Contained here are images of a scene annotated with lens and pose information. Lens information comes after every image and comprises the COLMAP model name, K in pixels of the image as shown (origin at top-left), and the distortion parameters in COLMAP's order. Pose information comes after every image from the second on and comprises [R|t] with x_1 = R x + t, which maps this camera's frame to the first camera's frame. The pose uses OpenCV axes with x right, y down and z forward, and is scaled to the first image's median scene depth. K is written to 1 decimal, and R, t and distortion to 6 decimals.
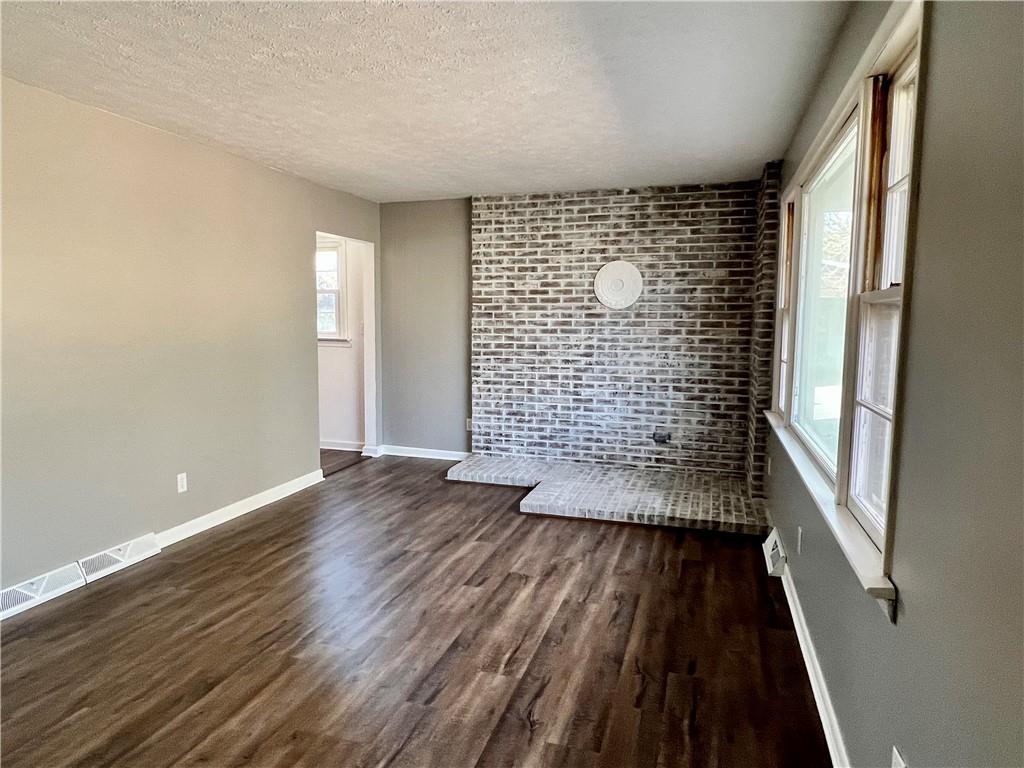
lens RADIAL K [[625.7, 0, 512.0], [0, 625.7, 384.0], [0, 0, 1]] dist [-0.002641, -0.002226]
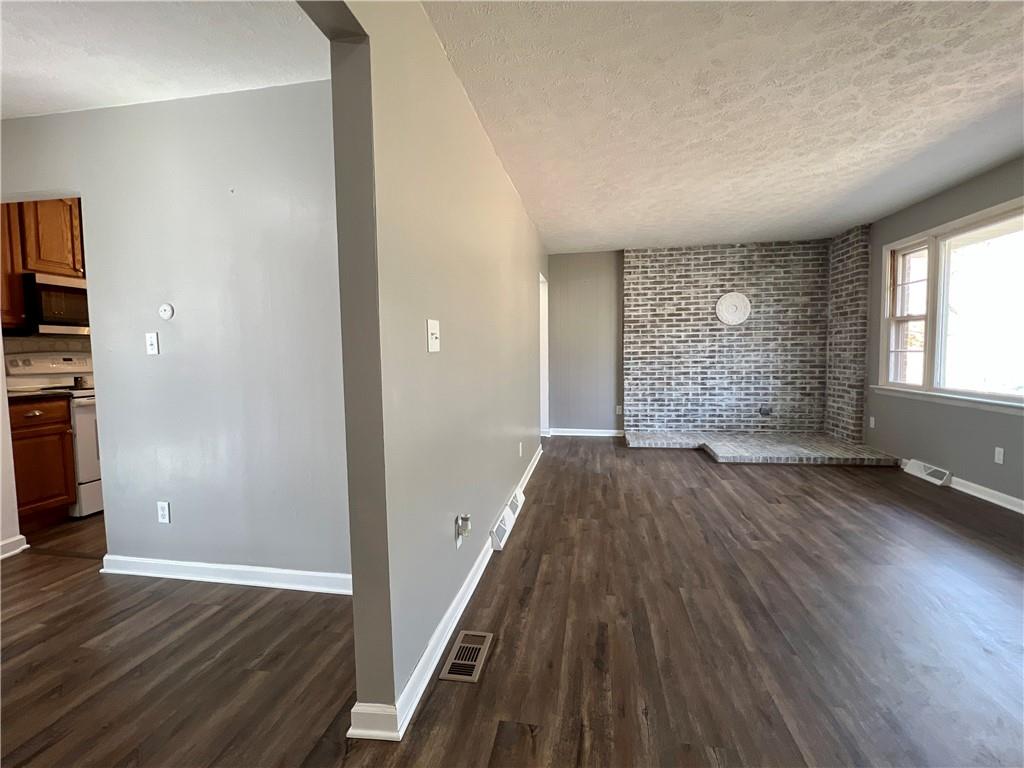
lens RADIAL K [[459.7, 0, 511.7], [0, 459.7, 380.7], [0, 0, 1]] dist [-0.004475, 0.000426]
pose [[0.990914, -0.031131, 0.130845, -0.483647], [0.036571, 0.998555, -0.039386, 0.033777], [-0.129430, 0.043813, 0.990620, 0.004316]]
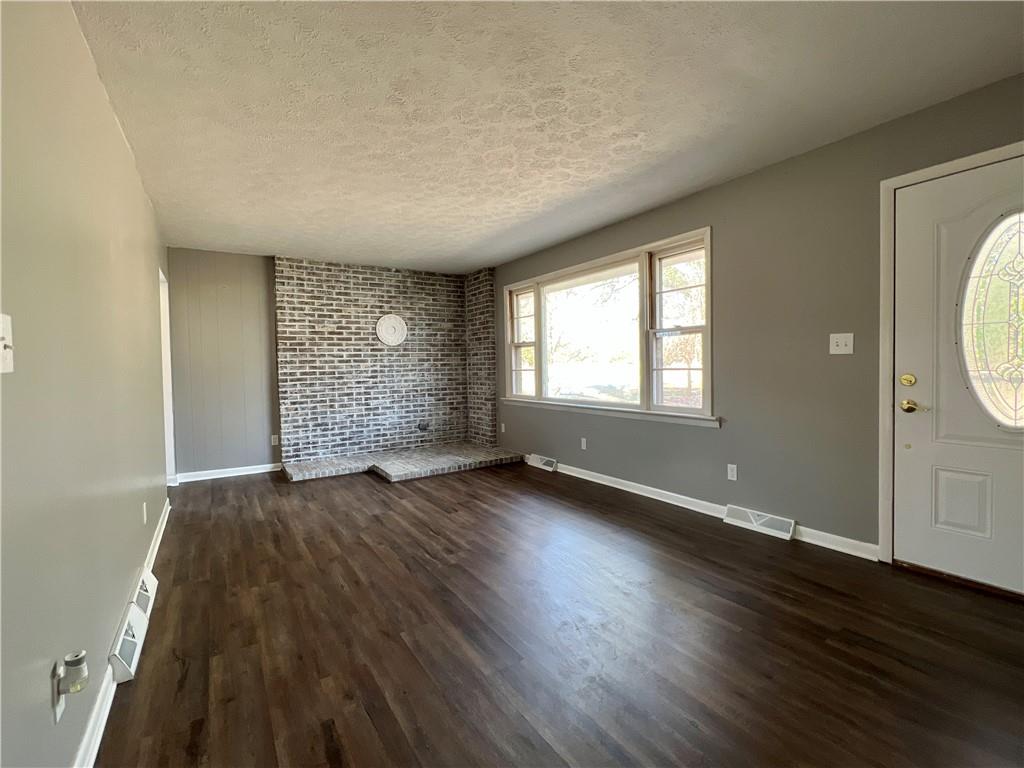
lens RADIAL K [[459.7, 0, 511.7], [0, 459.7, 380.7], [0, 0, 1]] dist [-0.004475, 0.000426]
pose [[0.631153, -0.044621, 0.774374, -0.507341], [0.104997, 0.994070, -0.028298, 0.026075], [-0.768519, 0.099168, 0.632095, 0.079895]]
